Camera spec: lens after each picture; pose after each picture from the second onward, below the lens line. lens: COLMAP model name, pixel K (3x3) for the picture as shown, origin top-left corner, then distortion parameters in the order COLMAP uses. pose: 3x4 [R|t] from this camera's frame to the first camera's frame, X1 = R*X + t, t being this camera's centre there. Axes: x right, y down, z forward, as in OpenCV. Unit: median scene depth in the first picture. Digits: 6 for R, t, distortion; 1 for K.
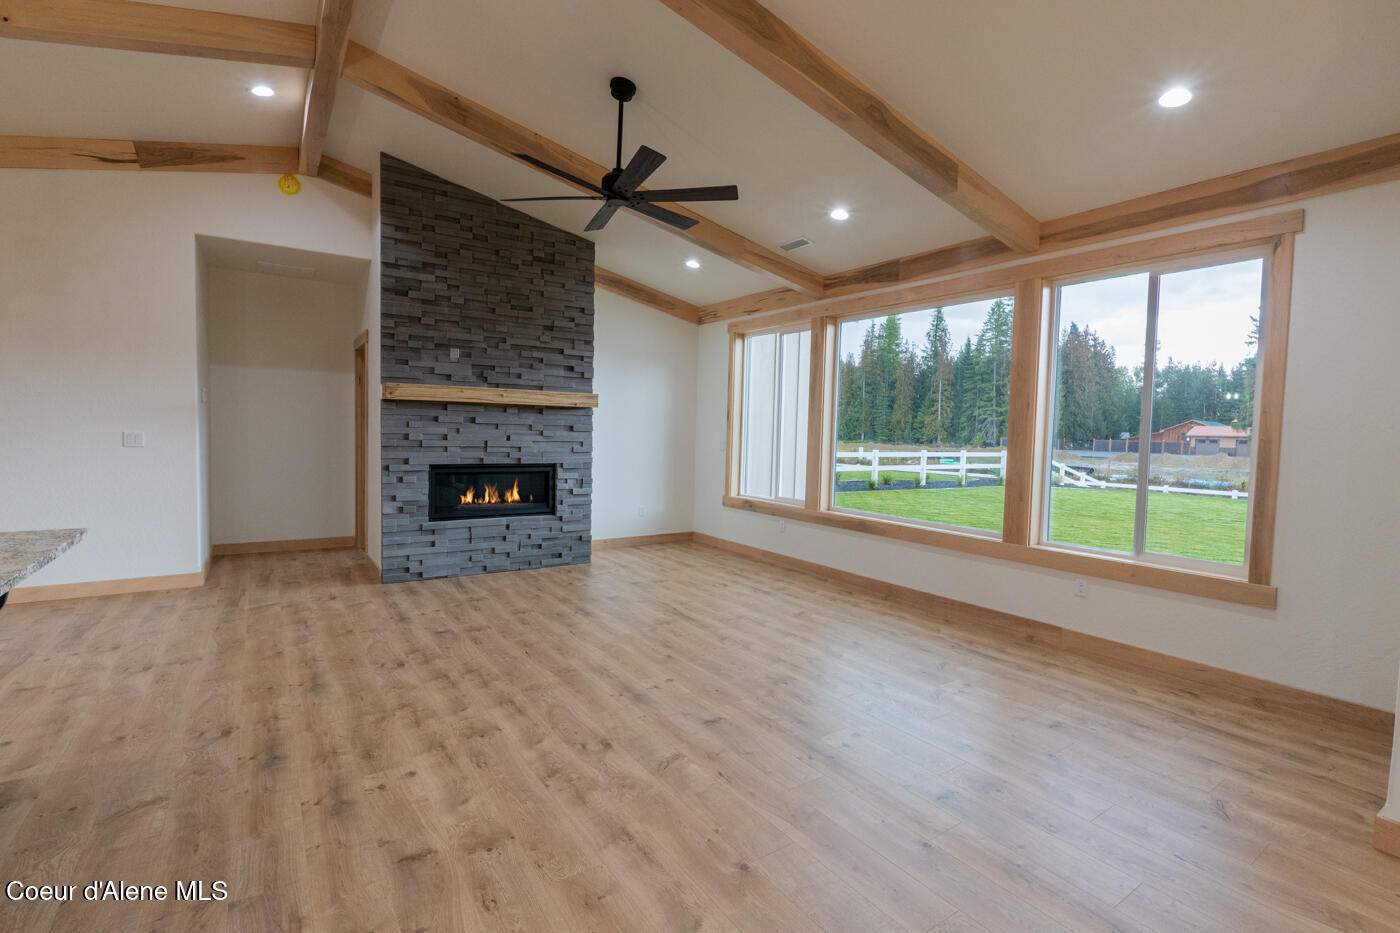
lens RADIAL K [[648.6, 0, 707.4], [0, 648.6, 463.9], [0, 0, 1]] dist [-0.004977, -0.001081]
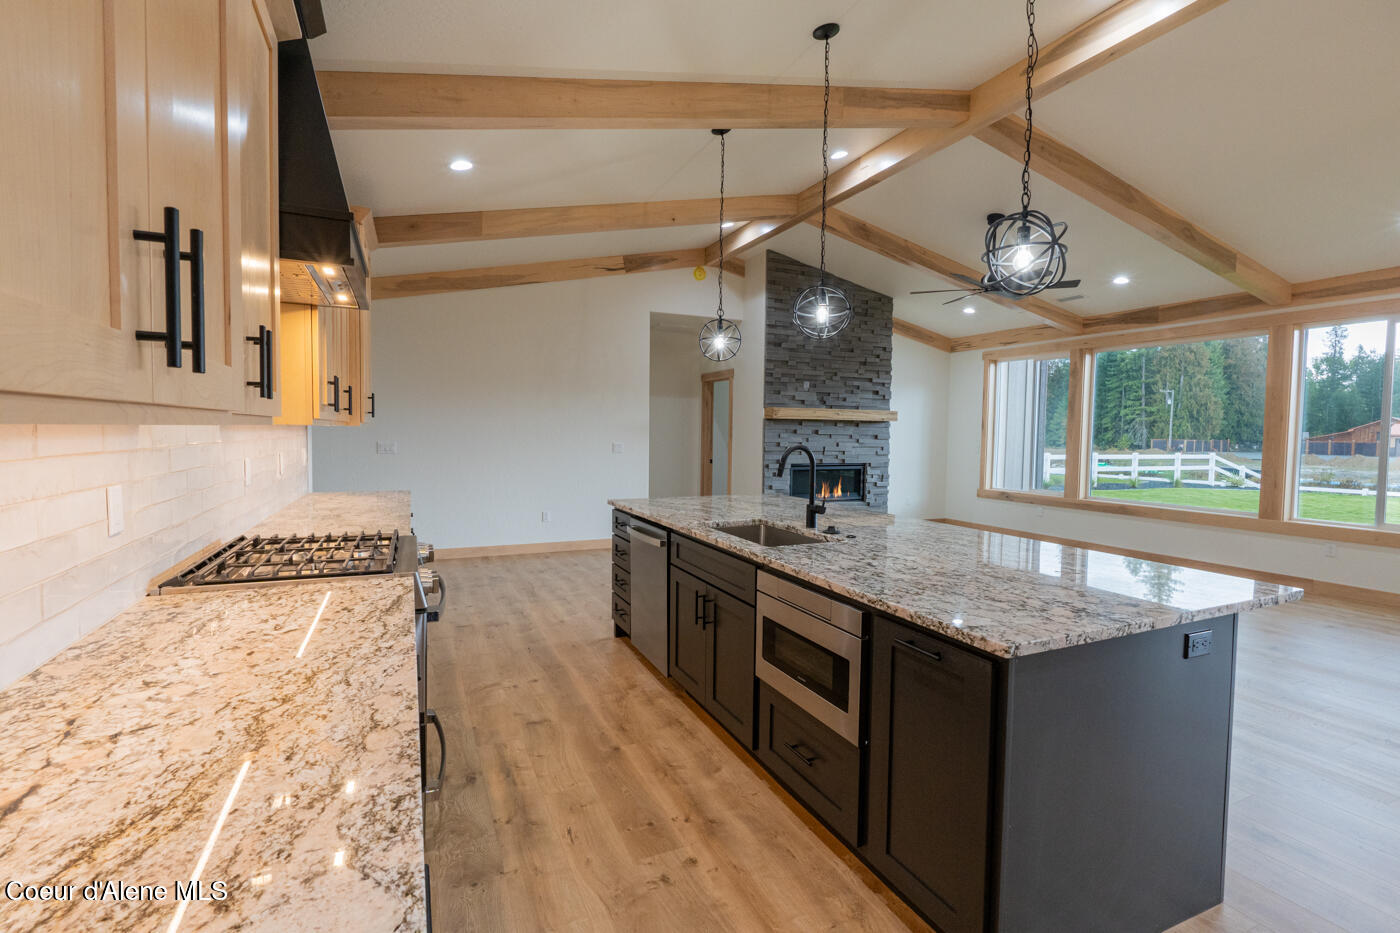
lens RADIAL K [[648.6, 0, 704.8], [0, 648.6, 463.7], [0, 0, 1]] dist [-0.004977, -0.001081]
pose [[0.985096, -0.003900, -0.171961, -0.330197], [0.002461, 0.999960, -0.008583, 0.011137], [0.171988, 0.008032, 0.985066, -0.384843]]
